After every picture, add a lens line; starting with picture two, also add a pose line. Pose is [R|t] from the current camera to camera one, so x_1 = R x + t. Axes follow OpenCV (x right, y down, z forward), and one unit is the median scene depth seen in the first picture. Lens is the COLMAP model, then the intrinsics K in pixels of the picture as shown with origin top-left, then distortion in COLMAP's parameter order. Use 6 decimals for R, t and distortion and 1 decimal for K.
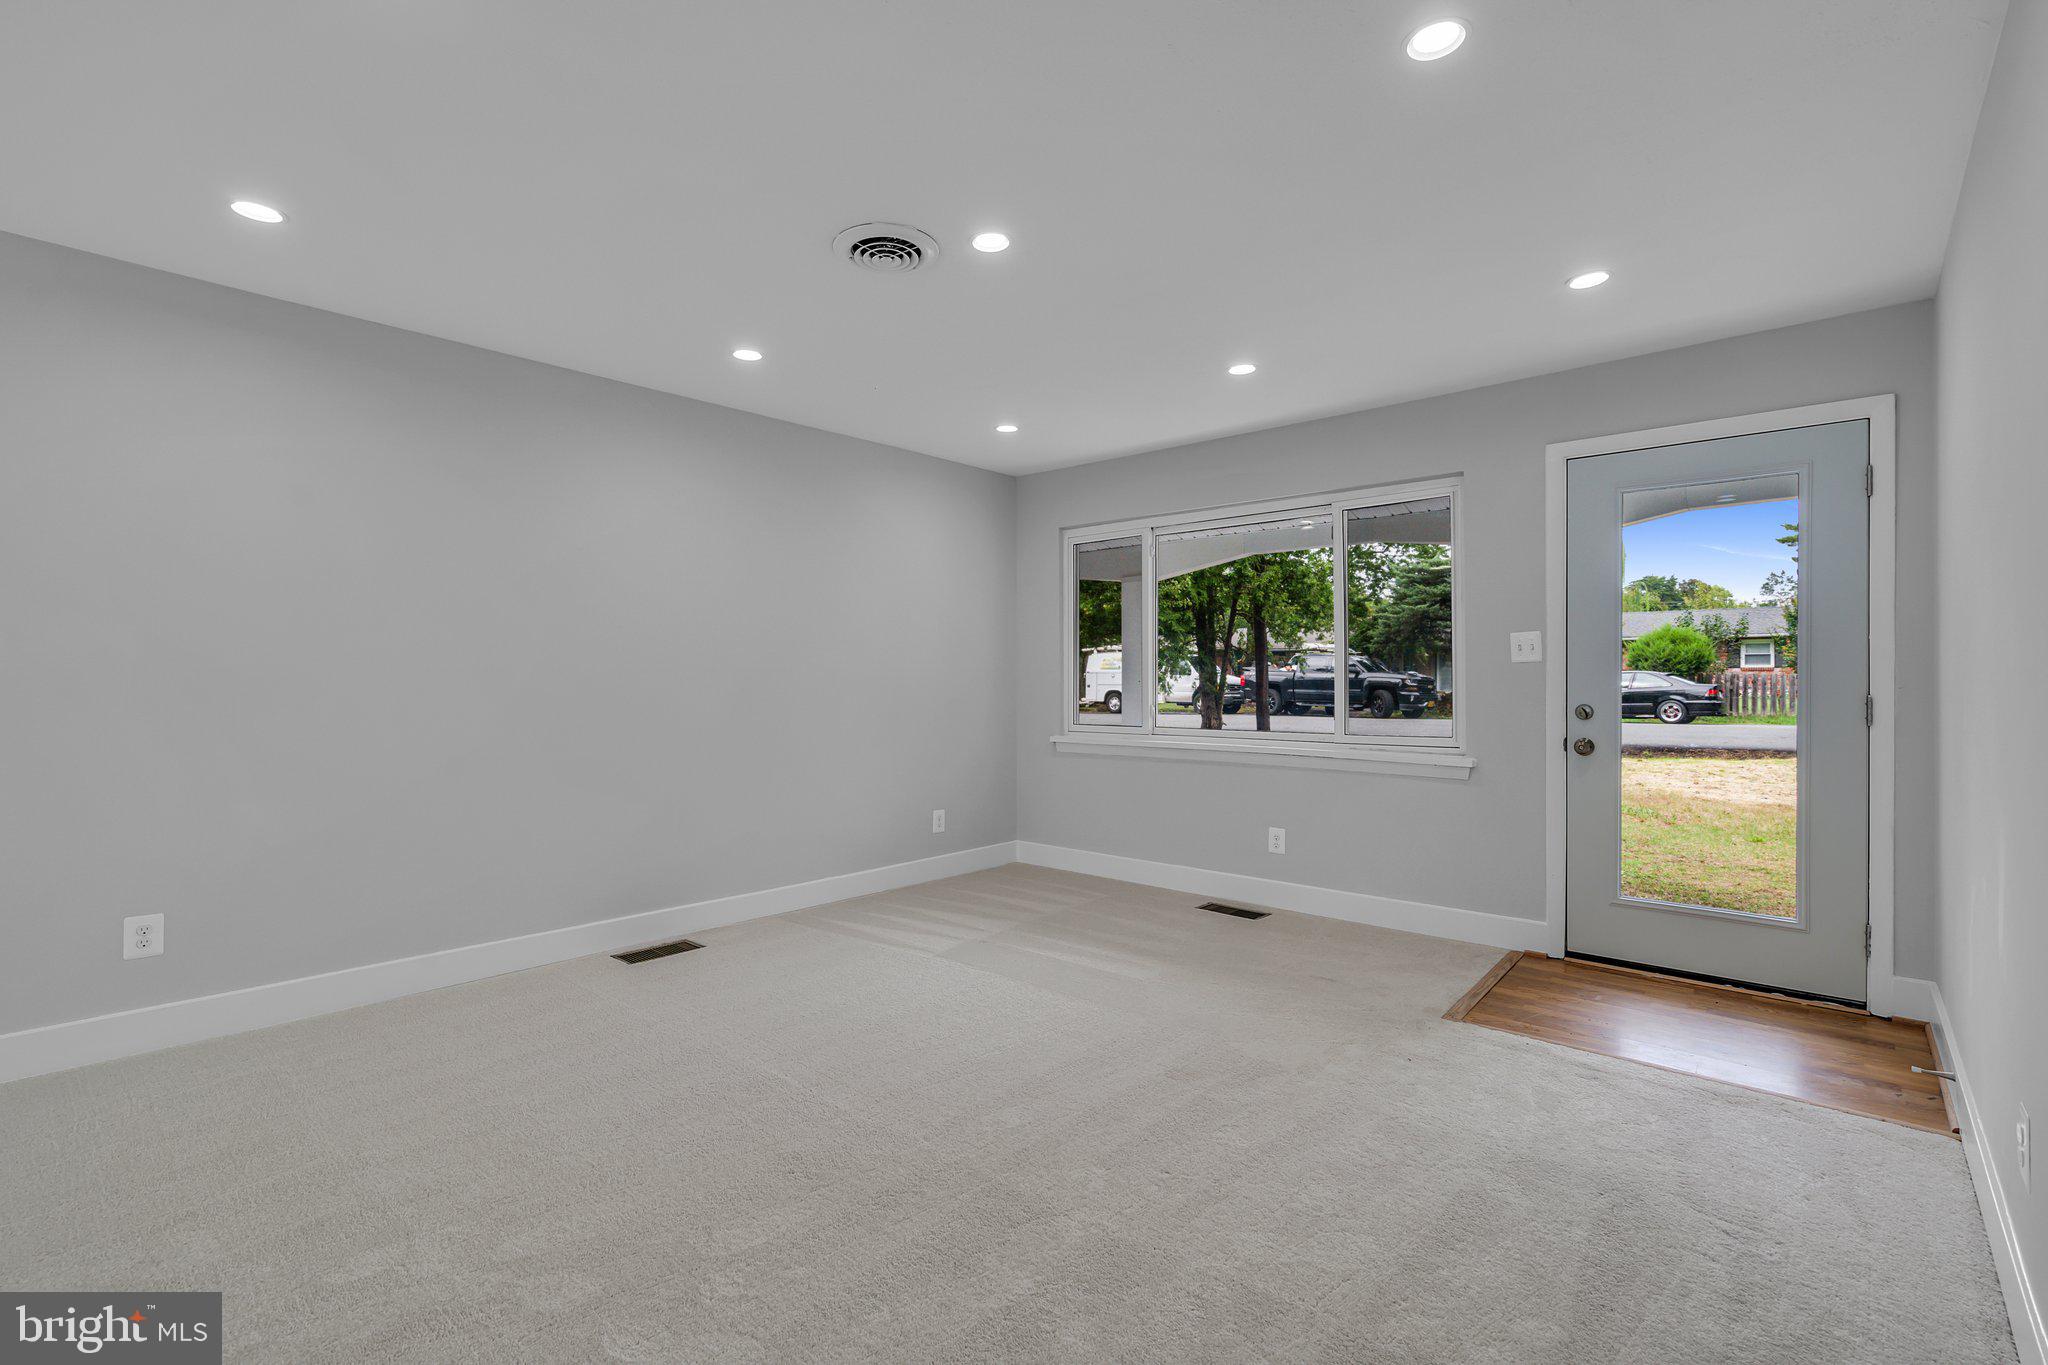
lens RADIAL K [[916.4, 0, 1024.0], [0, 916.4, 682.5], [0, 0, 1]] dist [-0.001660, -0.000237]
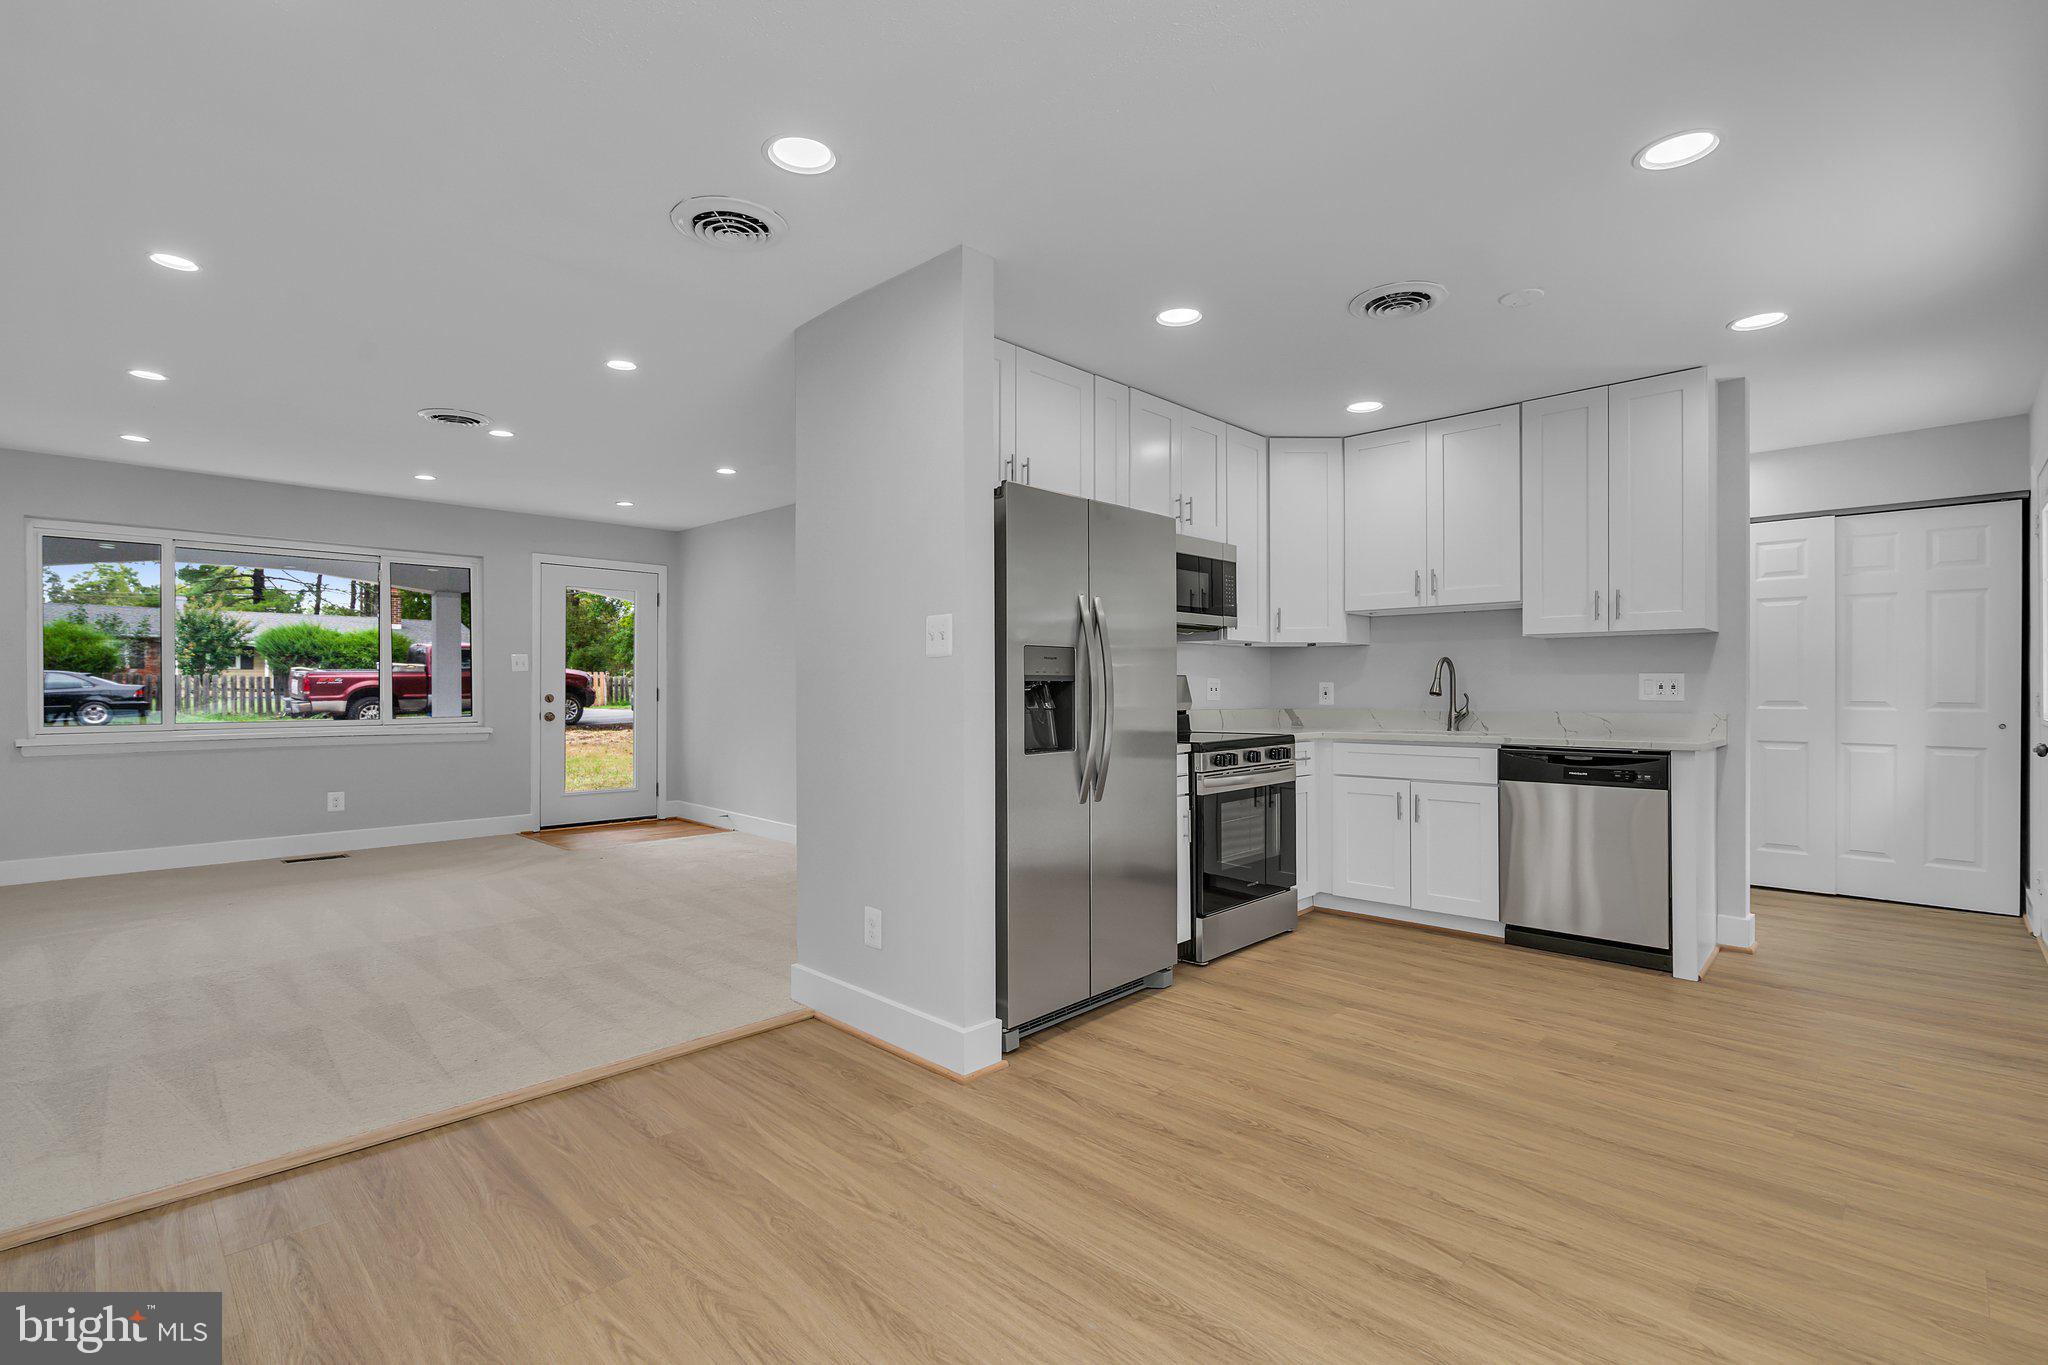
lens RADIAL K [[937.9, 0, 1022.2], [0, 937.9, 683.9], [0, 0, 1]] dist [-0.000508, 0.000059]
pose [[0.044110, 0.001120, 0.999026, -1.173897], [-0.001228, 0.999999, -0.001067, 0.003236], [-0.999026, -0.001179, 0.044112, -0.056914]]
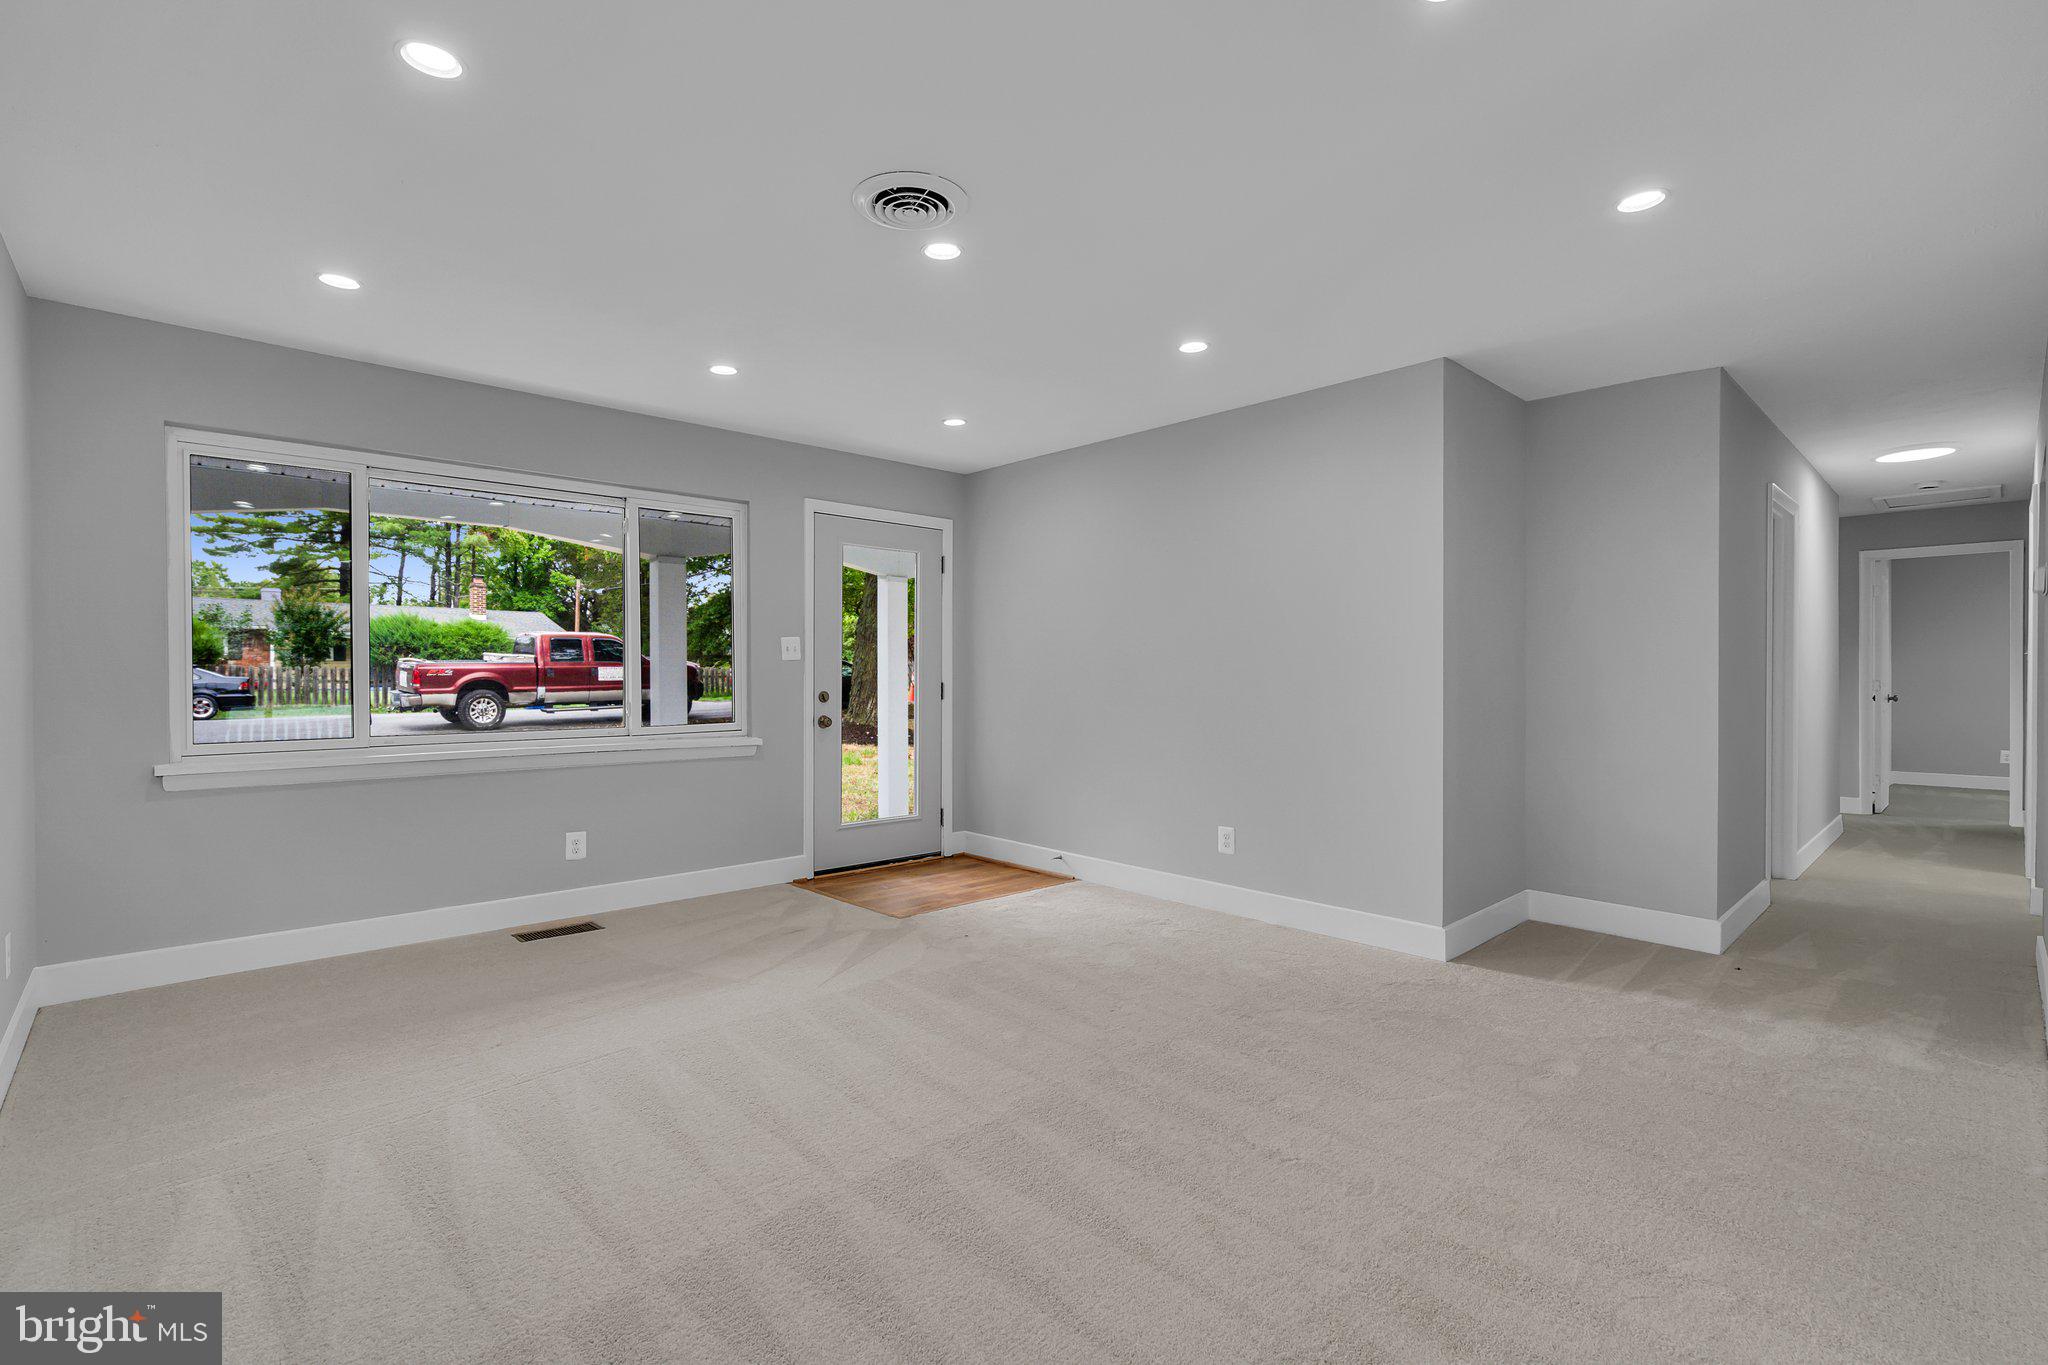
lens RADIAL K [[927.2, 0, 1000.4], [0, 927.2, 683.7], [0, 0, 1]] dist [0.000574, 0.000158]
pose [[0.104077, -0.009594, 0.994523, -0.699187], [0.000437, 0.999954, 0.009600, -0.001294], [-0.994569, -0.000564, 0.104077, 0.536580]]
